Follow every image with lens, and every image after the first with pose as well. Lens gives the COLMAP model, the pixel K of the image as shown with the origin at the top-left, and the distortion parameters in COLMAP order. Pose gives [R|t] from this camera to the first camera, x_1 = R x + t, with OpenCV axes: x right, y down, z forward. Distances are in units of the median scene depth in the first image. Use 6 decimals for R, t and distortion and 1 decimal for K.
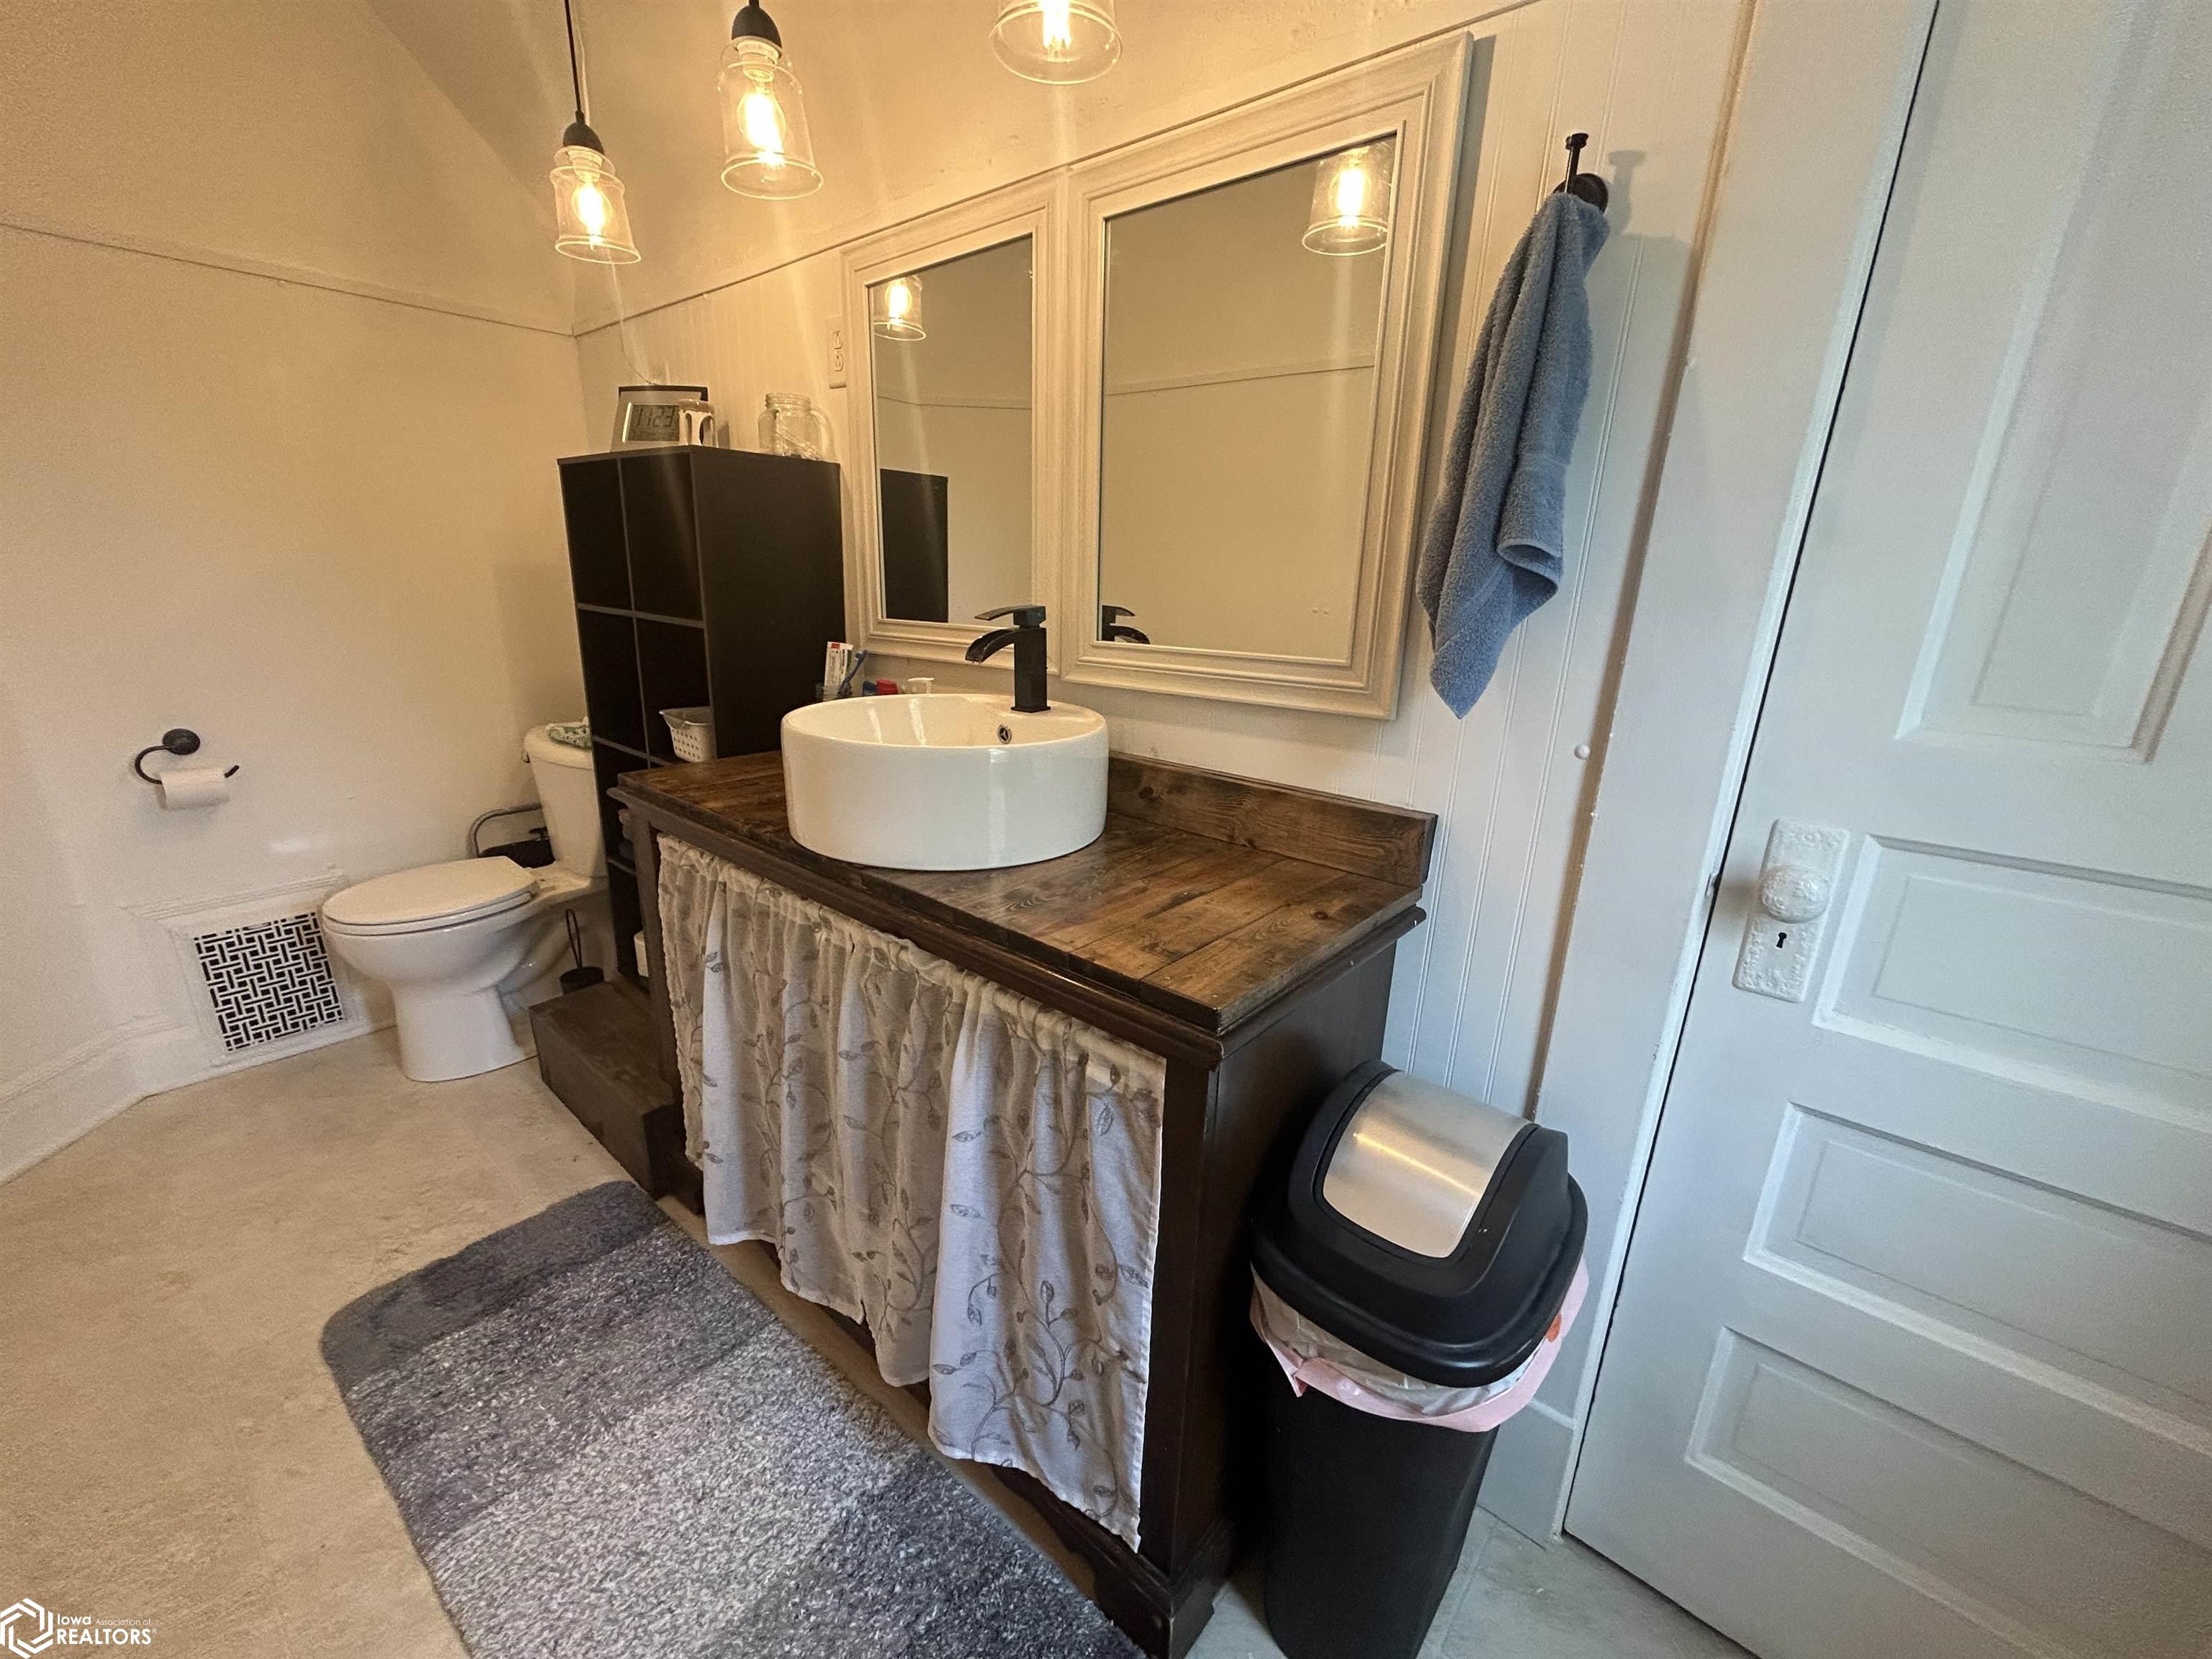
lens RADIAL K [[884.6, 0, 1100.6], [0, 884.6, 831.3], [0, 0, 1]] dist [-0.001382, 0.001114]
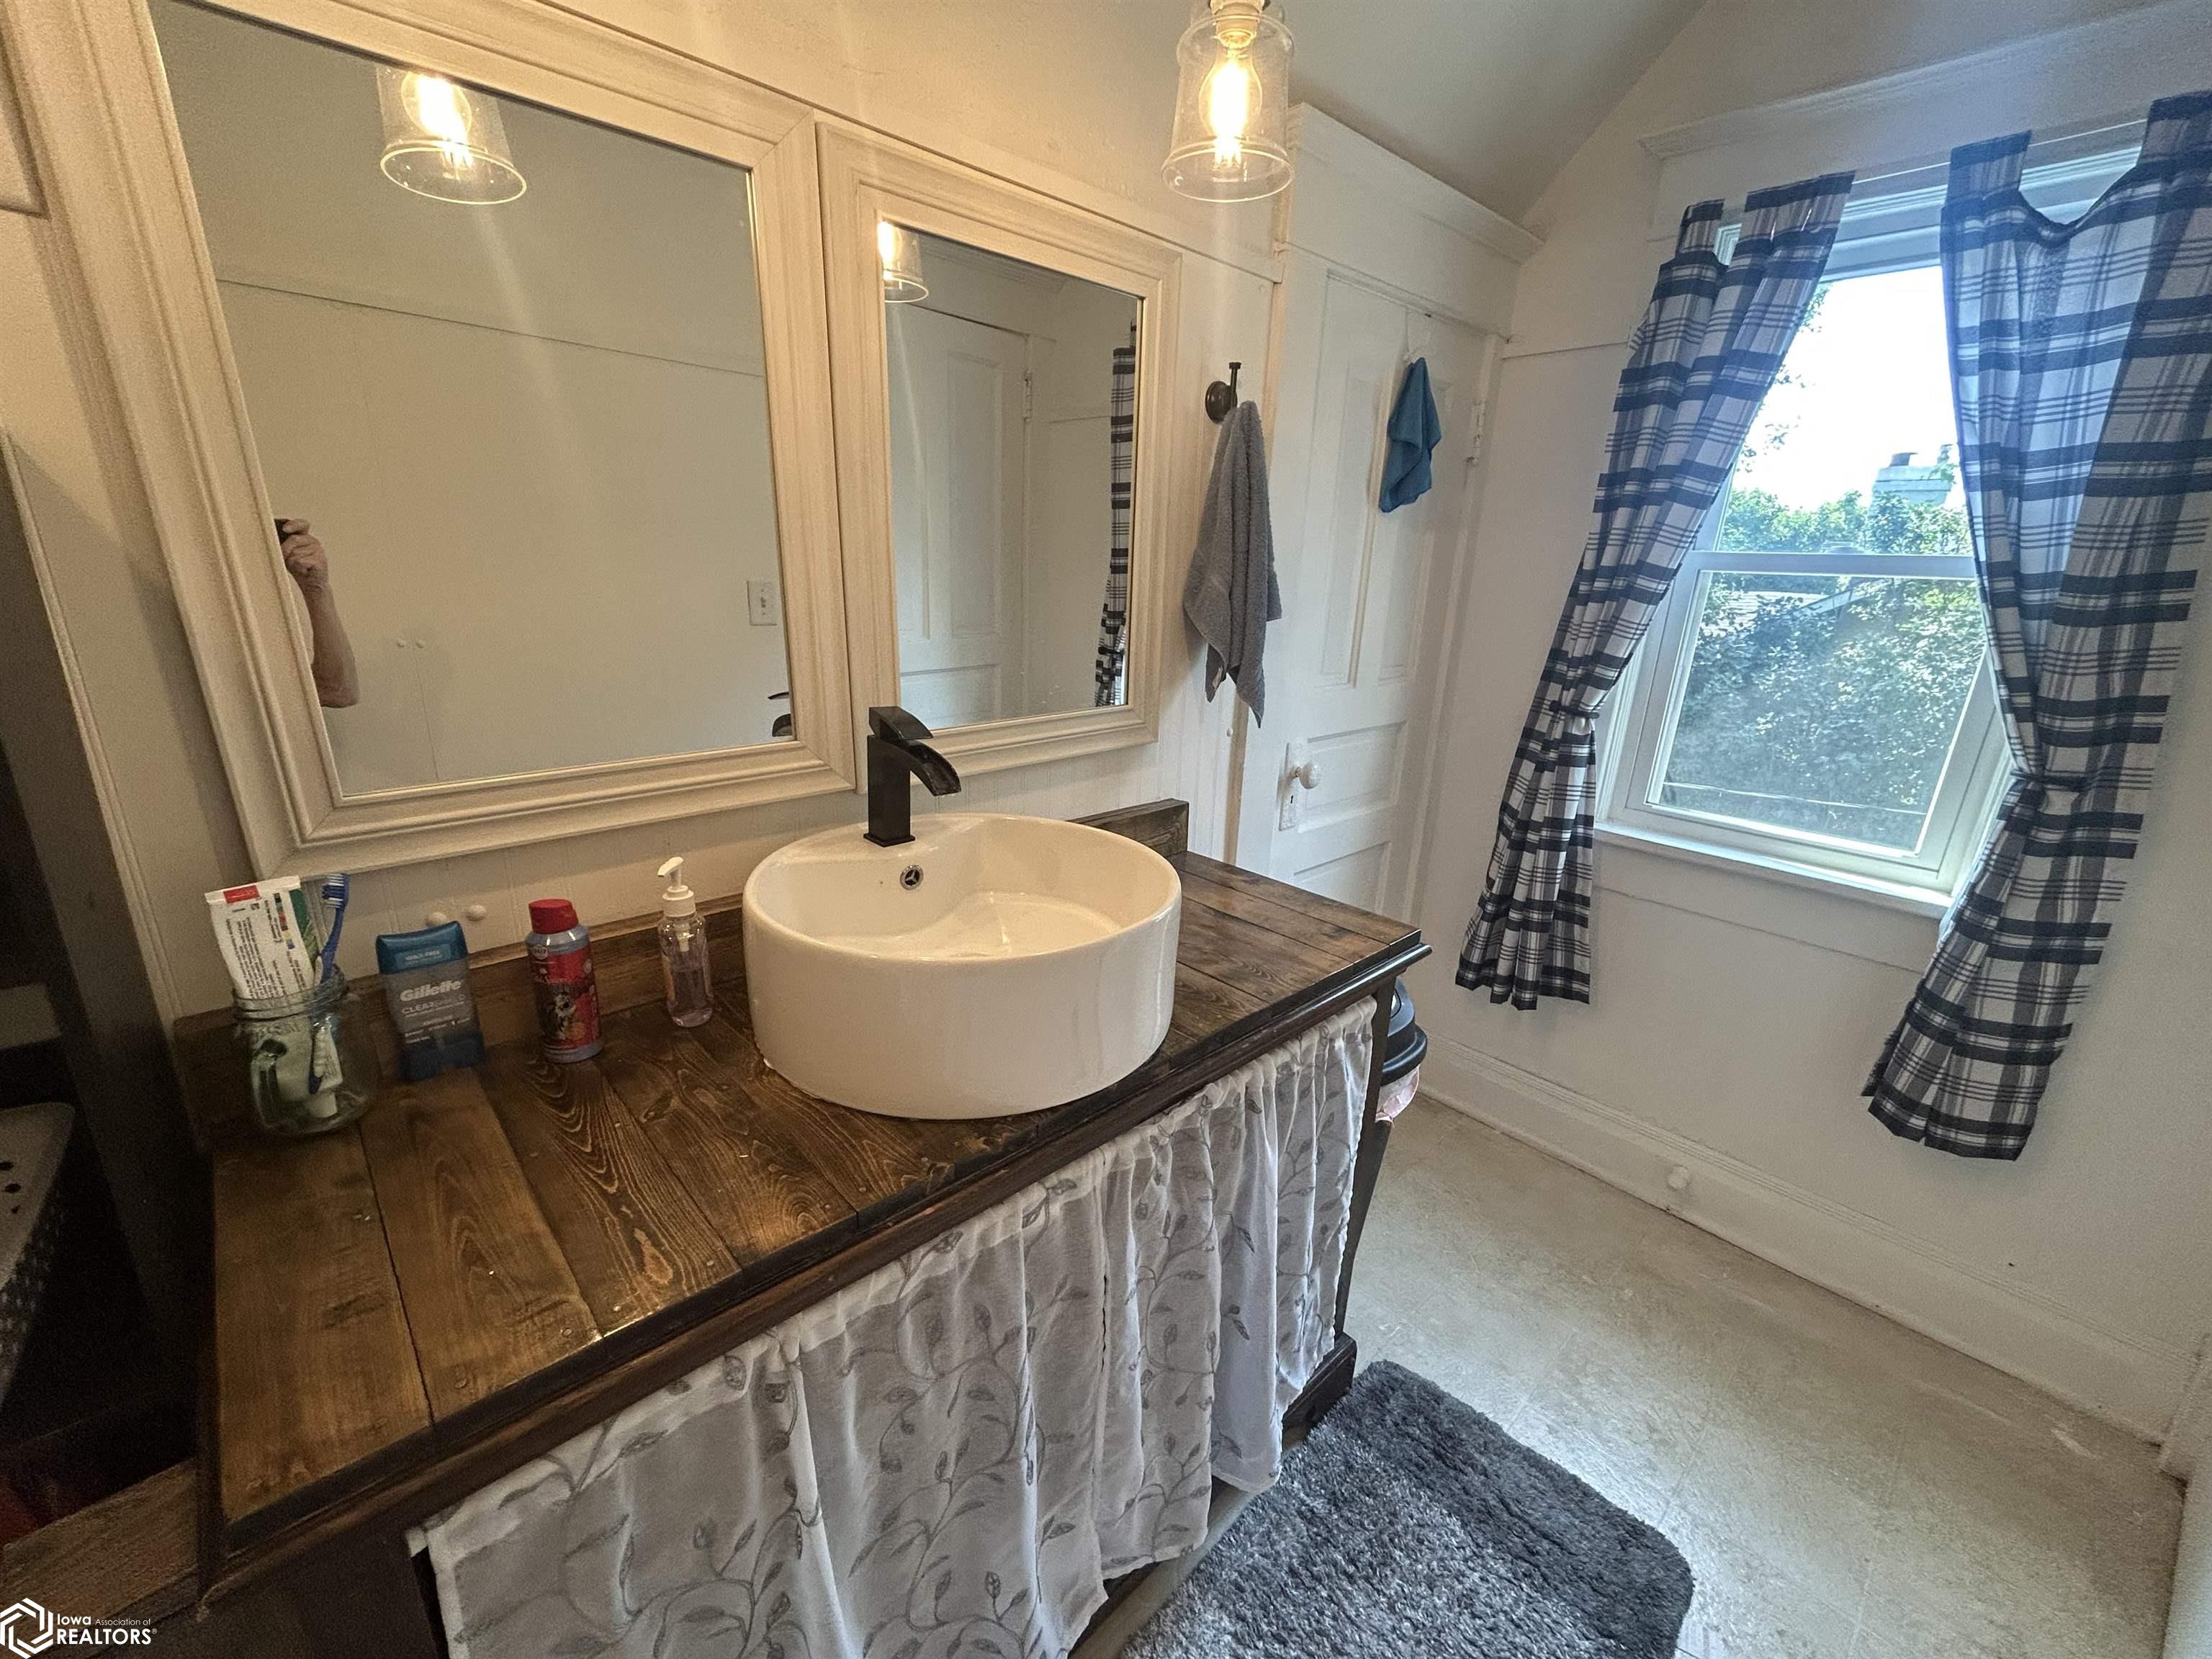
lens RADIAL K [[884.6, 0, 1101.4], [0, 884.6, 840.2], [0, 0, 1]] dist [-0.001382, 0.001114]
pose [[0.114832, -0.322826, 0.939466, -1.001997], [0.252981, 0.924045, 0.286605, -0.399159], [-0.960632, 0.204756, 0.187778, 0.875458]]
